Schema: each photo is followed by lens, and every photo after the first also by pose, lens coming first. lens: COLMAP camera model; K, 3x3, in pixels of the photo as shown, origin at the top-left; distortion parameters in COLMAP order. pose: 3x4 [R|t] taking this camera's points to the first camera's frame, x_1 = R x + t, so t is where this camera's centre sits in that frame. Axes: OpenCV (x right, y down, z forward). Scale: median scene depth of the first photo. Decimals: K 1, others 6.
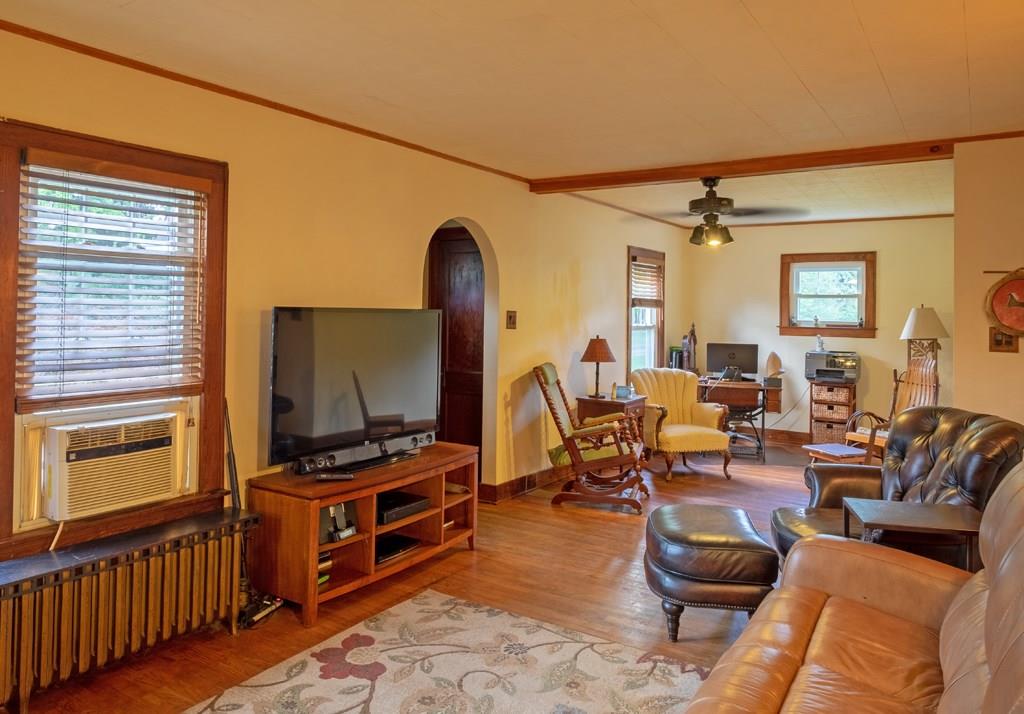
lens RADIAL K [[728.8, 0, 498.9], [0, 728.8, 298.3], [0, 0, 1]] dist [-0.002089, -0.000340]
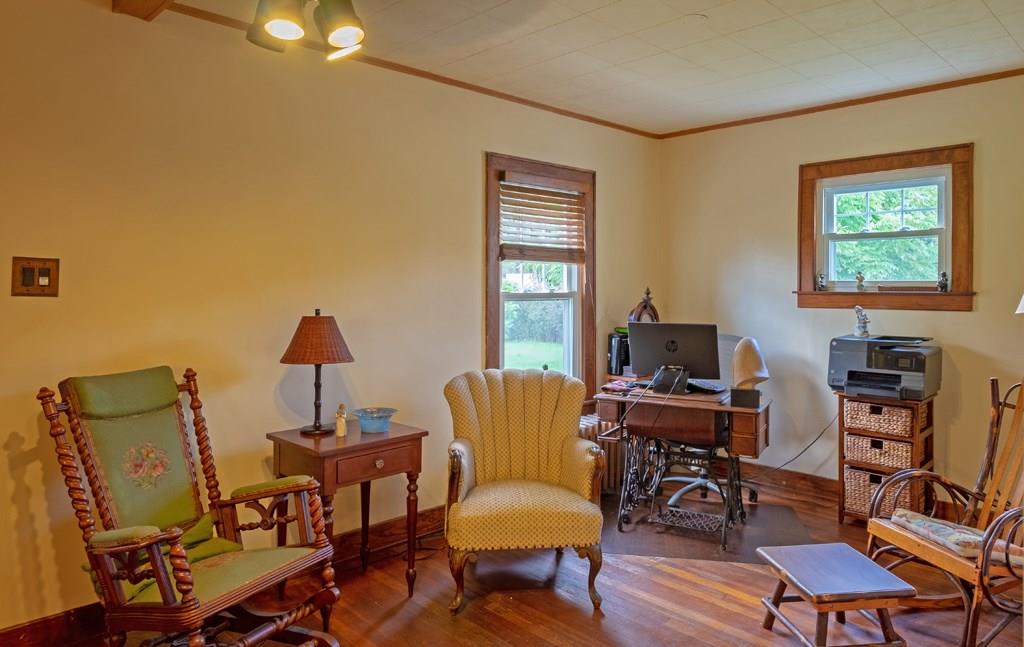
lens RADIAL K [[675.3, 0, 538.1], [0, 675.3, 288.8], [0, 0, 1]] dist [-0.002478, -0.002971]
pose [[0.980991, -0.013526, -0.193582, 0.307293], [0.016959, 0.999727, 0.016084, 0.025776], [0.193311, -0.019061, 0.980952, 0.471496]]
